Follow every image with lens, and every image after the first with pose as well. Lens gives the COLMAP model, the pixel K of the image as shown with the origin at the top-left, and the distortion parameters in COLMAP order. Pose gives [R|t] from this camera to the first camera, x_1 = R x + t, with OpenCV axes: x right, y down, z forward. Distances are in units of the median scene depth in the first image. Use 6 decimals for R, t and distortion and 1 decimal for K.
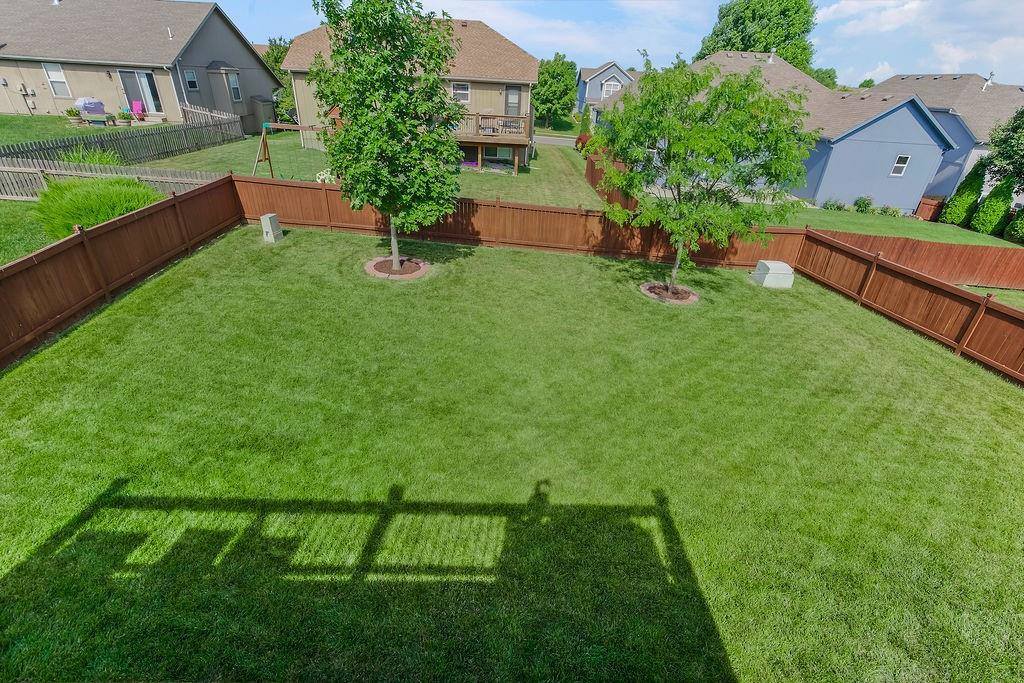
lens RADIAL K [[470.2, 0, 516.3], [0, 470.2, 337.9], [0, 0, 1]] dist [-0.023608, 0.008884]
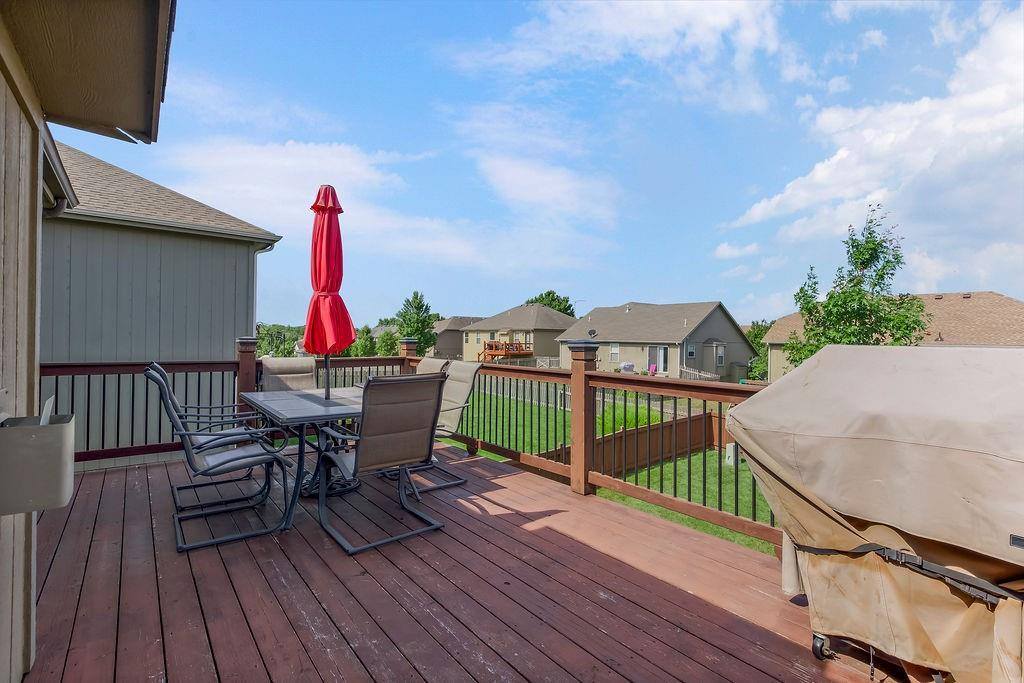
lens RADIAL K [[470.2, 0, 516.3], [0, 470.2, 337.9], [0, 0, 1]] dist [-0.023608, 0.008884]
pose [[0.630521, -0.040179, -0.775131, 0.047181], [-0.361802, 0.868312, -0.339313, 0.067336], [0.686689, 0.494388, 0.532952, -0.112507]]
